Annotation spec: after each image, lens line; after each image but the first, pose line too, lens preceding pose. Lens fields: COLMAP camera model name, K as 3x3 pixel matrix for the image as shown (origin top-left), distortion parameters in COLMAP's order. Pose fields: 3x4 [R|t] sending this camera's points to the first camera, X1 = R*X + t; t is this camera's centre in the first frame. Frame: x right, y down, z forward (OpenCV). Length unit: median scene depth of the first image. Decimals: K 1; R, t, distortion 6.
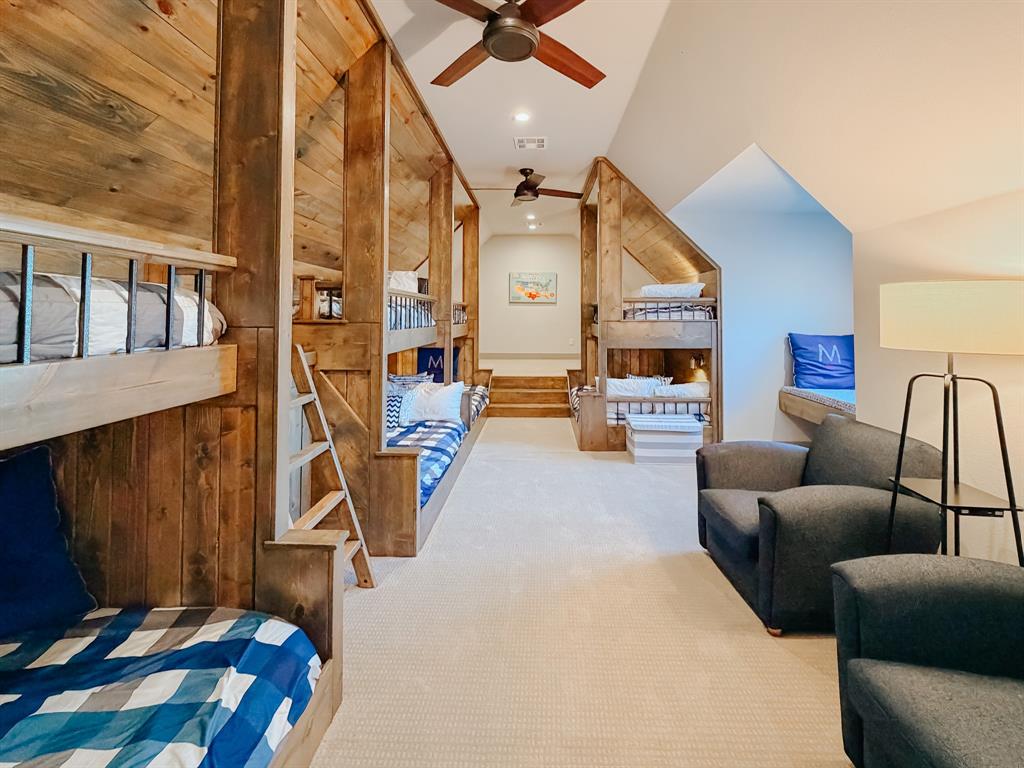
lens RADIAL K [[426.4, 0, 515.5], [0, 426.4, 304.1], [0, 0, 1]] dist [0.000181, 0.000456]
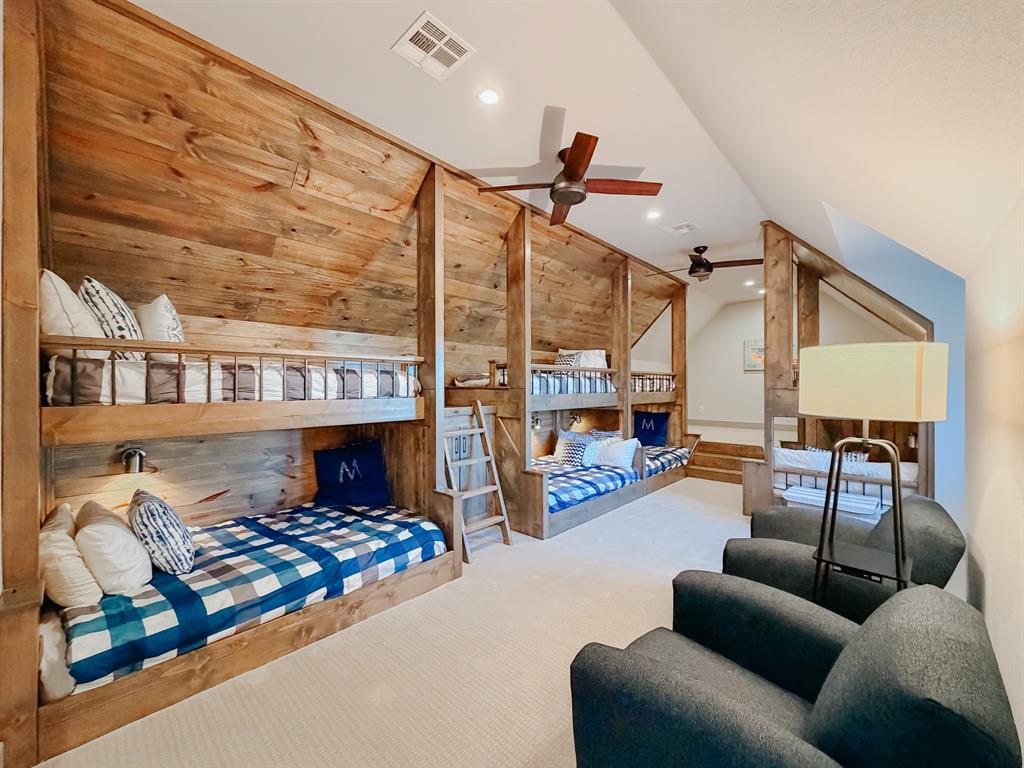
lens RADIAL K [[399.5, 0, 512.0], [0, 399.5, 384.0], [0, 0, 1]] dist [-0.001118, -0.000121]
pose [[0.751416, -0.004933, -0.659811, 0.614776], [0.020118, 0.999678, 0.015436, 0.004317], [0.659523, -0.024873, 0.751273, -0.137406]]
